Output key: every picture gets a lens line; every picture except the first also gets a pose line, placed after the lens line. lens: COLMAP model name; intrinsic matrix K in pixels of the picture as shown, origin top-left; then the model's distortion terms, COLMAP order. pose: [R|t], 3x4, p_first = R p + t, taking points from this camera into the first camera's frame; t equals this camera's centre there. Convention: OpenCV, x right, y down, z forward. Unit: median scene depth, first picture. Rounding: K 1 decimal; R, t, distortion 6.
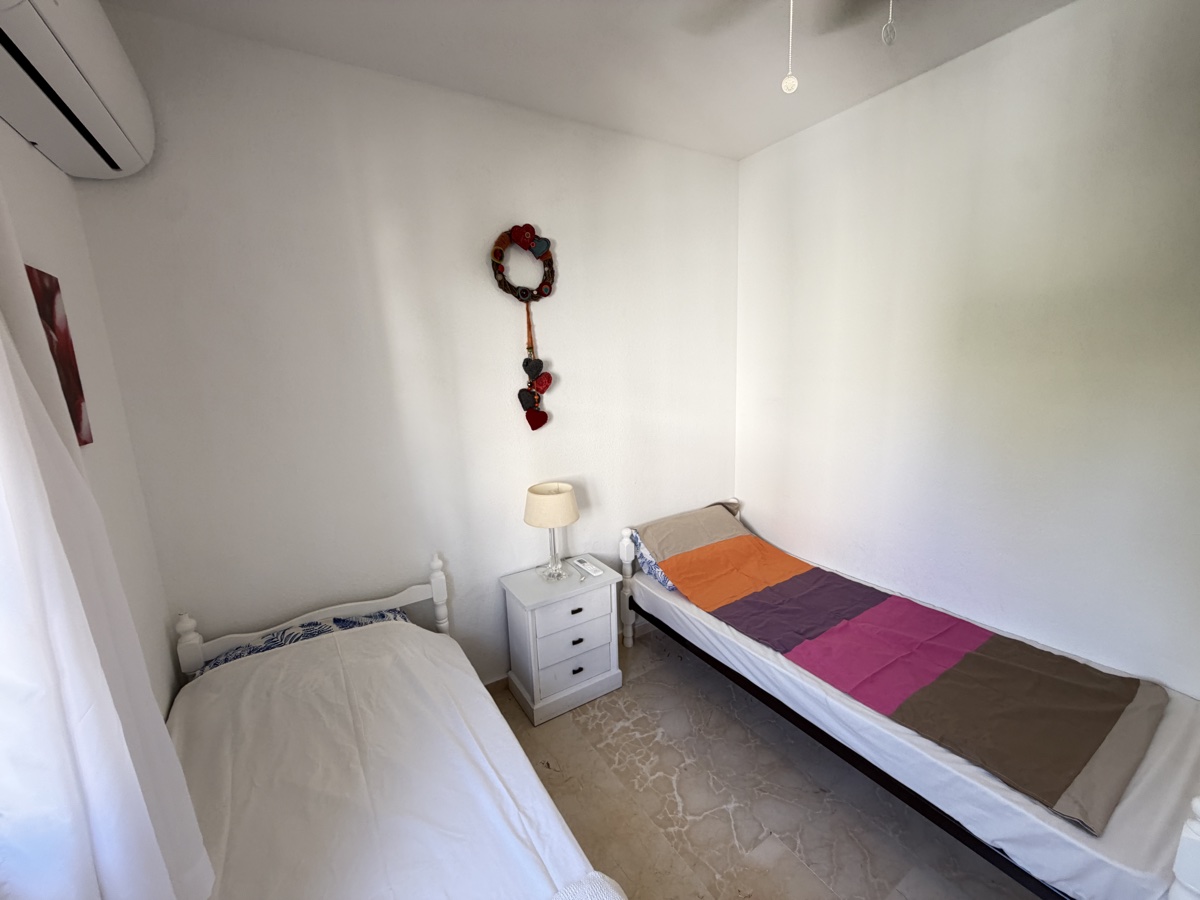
lens RADIAL K [[479.3, 0, 594.9], [0, 479.3, 453.2], [0, 0, 1]] dist [-0.000740, -0.000232]
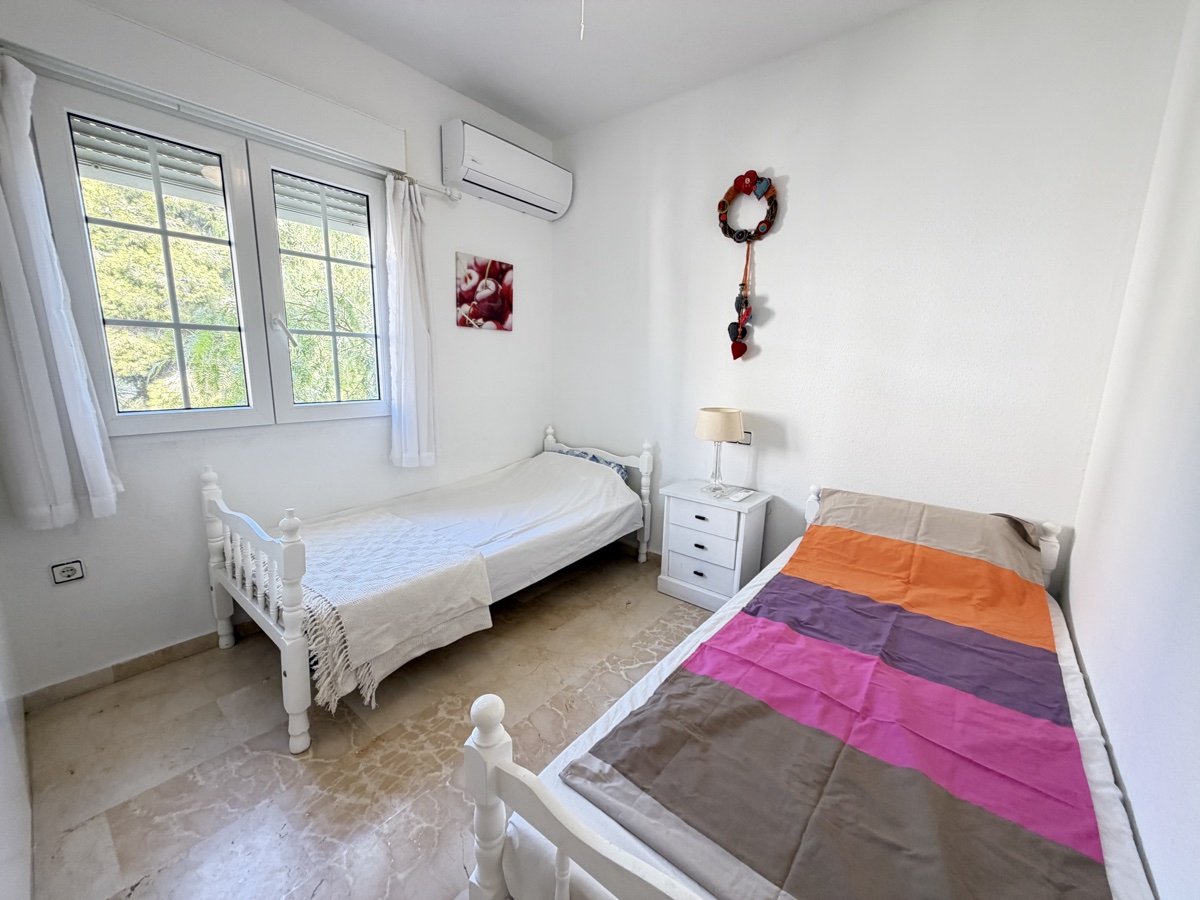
lens RADIAL K [[479.3, 0, 594.9], [0, 479.3, 453.2], [0, 0, 1]] dist [-0.000740, -0.000232]
pose [[0.315898, 0.226118, -0.921455, 0.890647], [-0.214015, 0.963139, 0.162977, 0.052506], [0.924341, 0.145721, 0.352647, 0.349495]]
